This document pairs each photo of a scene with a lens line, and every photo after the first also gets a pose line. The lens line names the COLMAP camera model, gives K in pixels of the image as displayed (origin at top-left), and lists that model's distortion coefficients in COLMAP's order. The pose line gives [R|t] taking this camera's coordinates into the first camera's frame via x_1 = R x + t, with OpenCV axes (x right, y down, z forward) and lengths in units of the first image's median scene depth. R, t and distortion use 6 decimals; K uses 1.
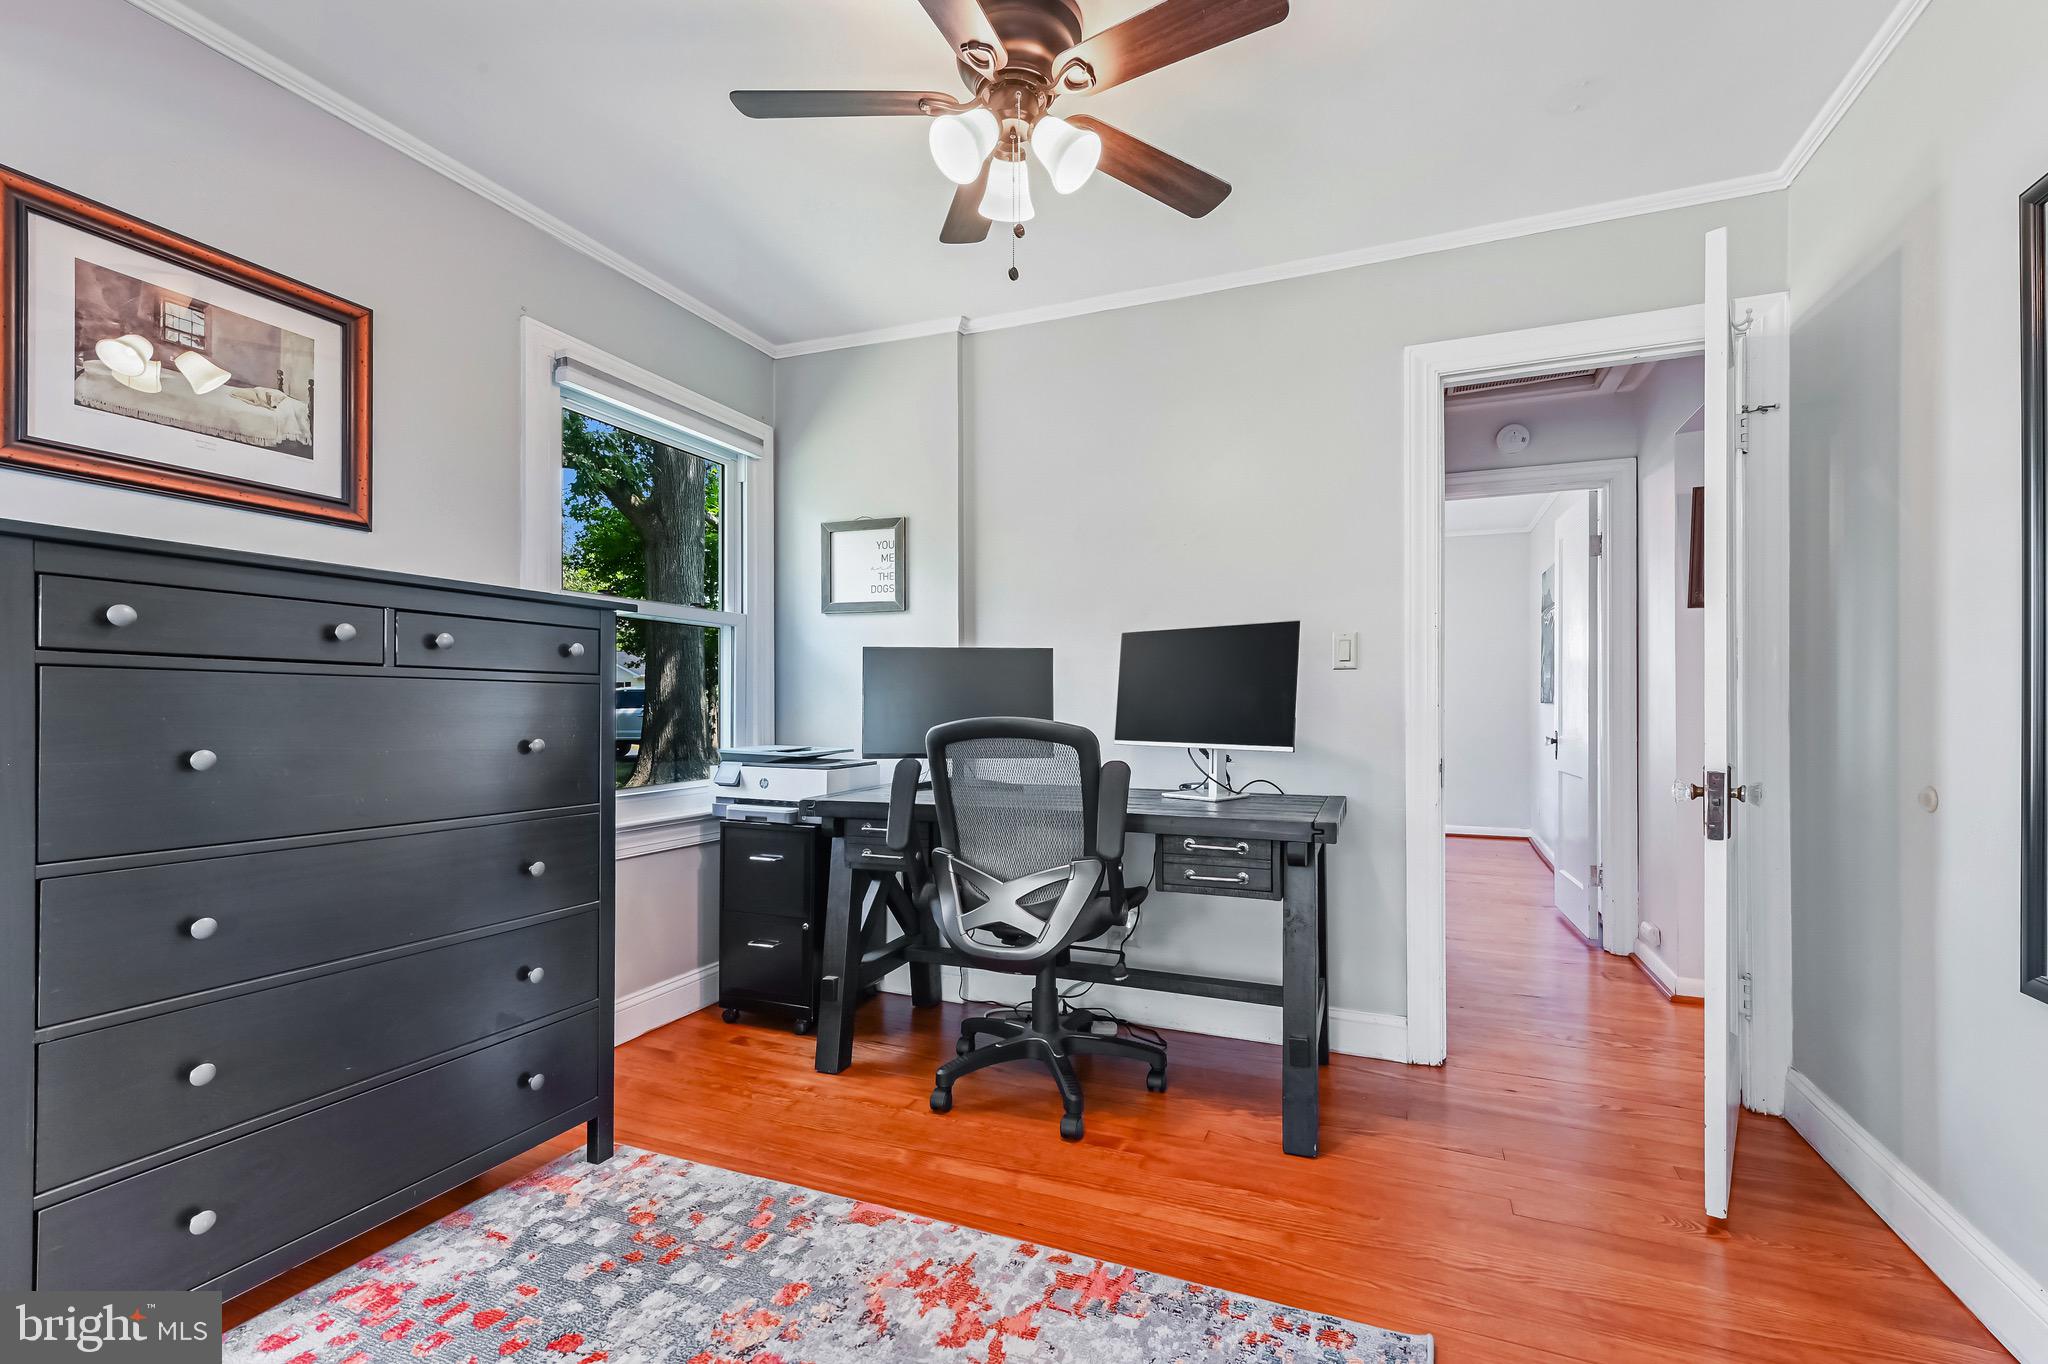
lens RADIAL K [[902.4, 0, 1014.8], [0, 902.4, 702.1], [0, 0, 1]] dist [-0.001735, -0.000116]
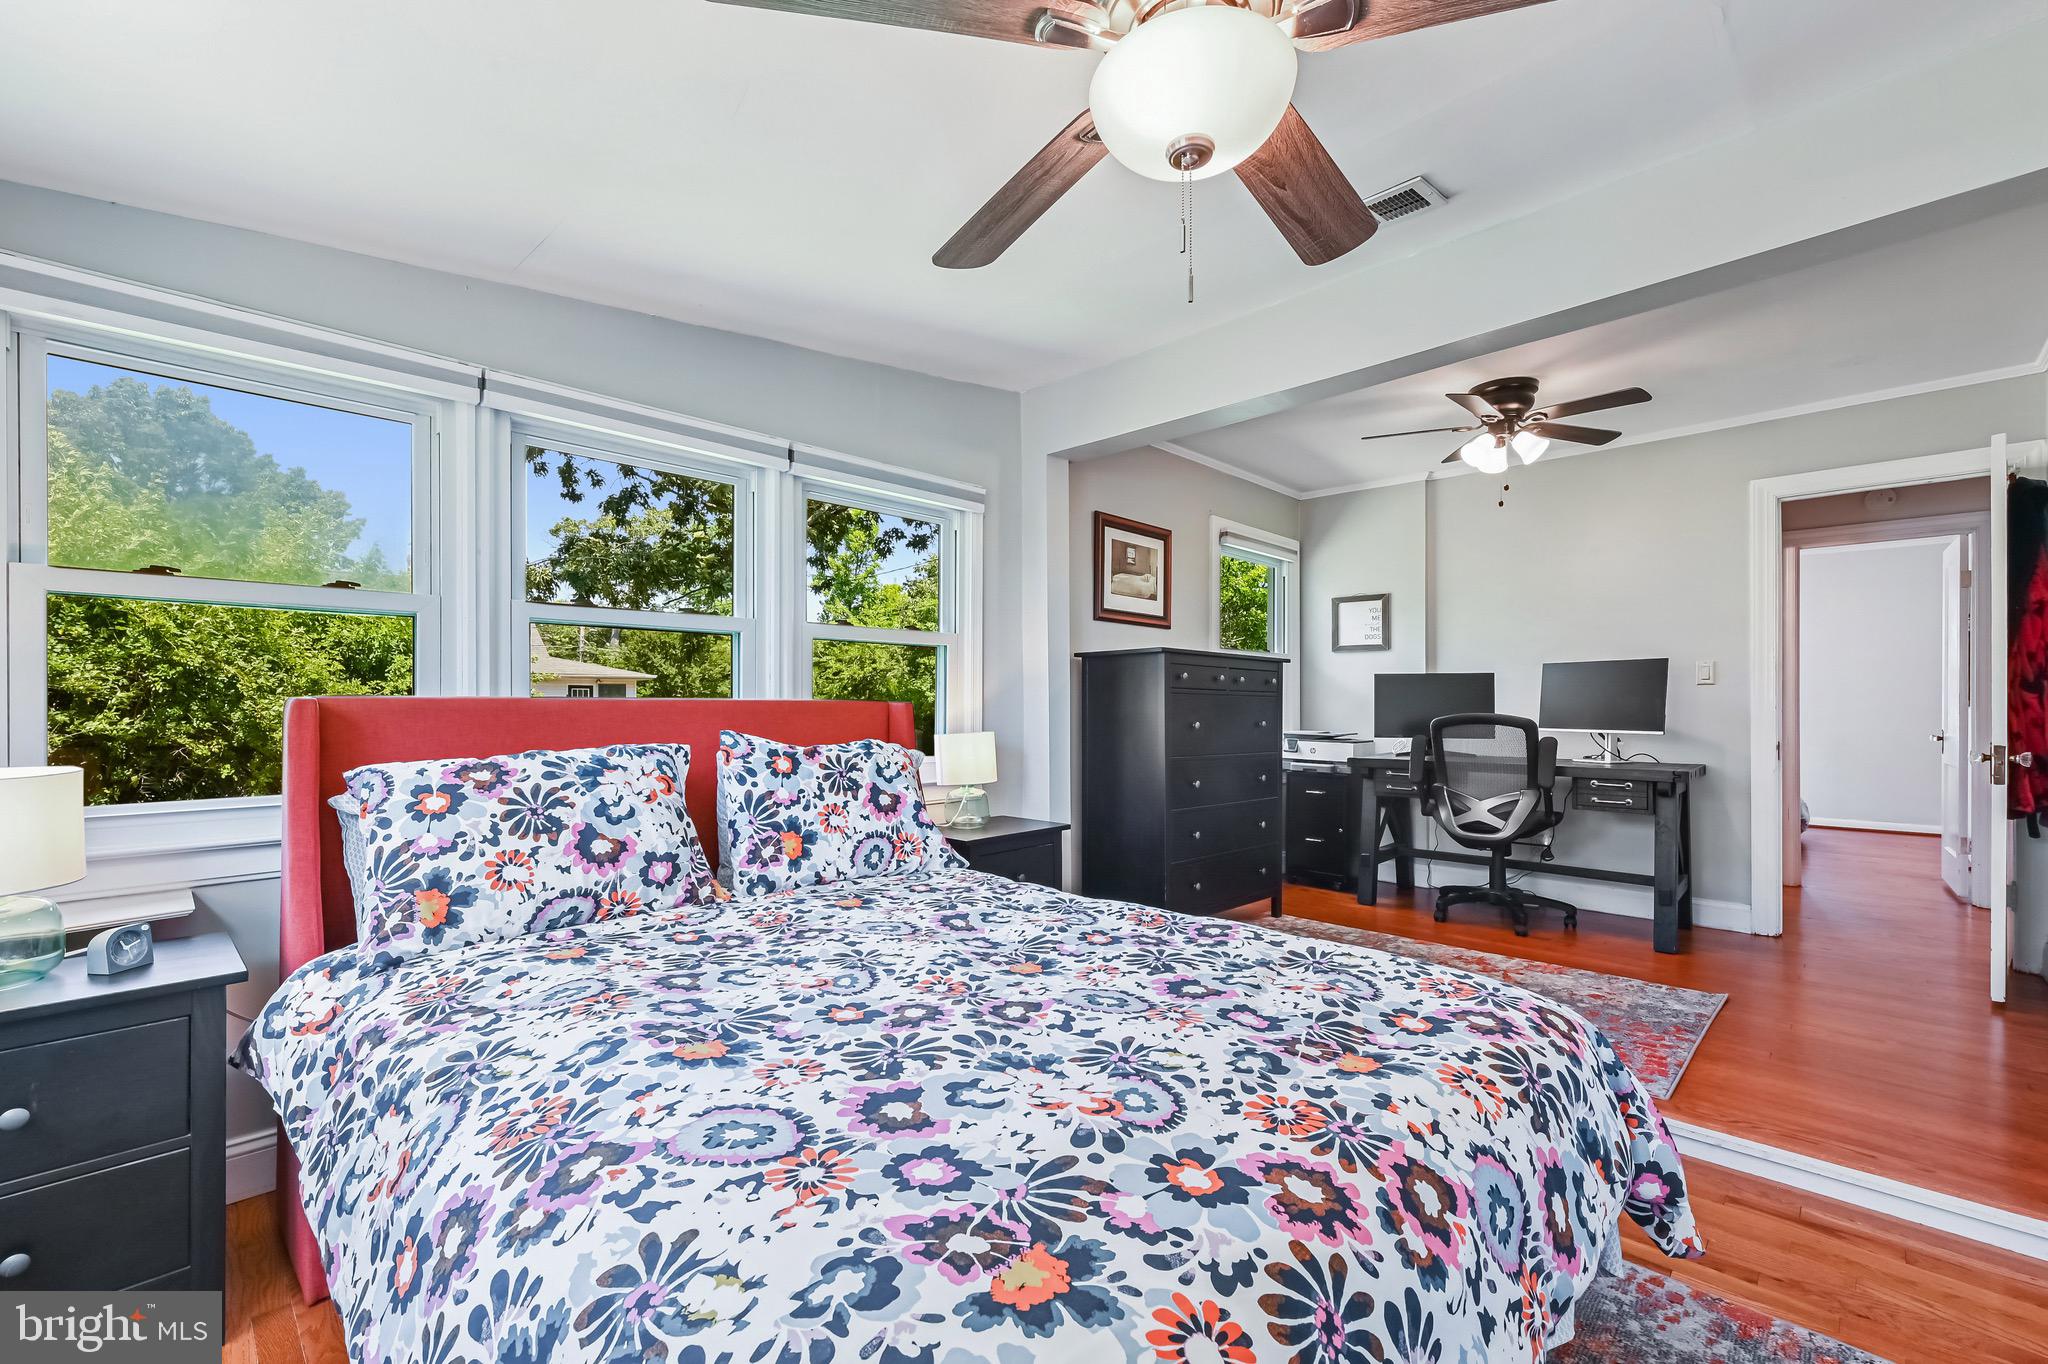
lens RADIAL K [[864.2, 0, 1026.6], [0, 864.2, 707.0], [0, 0, 1]] dist [-0.003729, -0.000325]
pose [[0.934057, 0.001007, -0.357123, -0.220760], [-0.000318, 0.999998, 0.001989, 0.000377], [0.357124, -0.001744, 0.934055, -0.898117]]
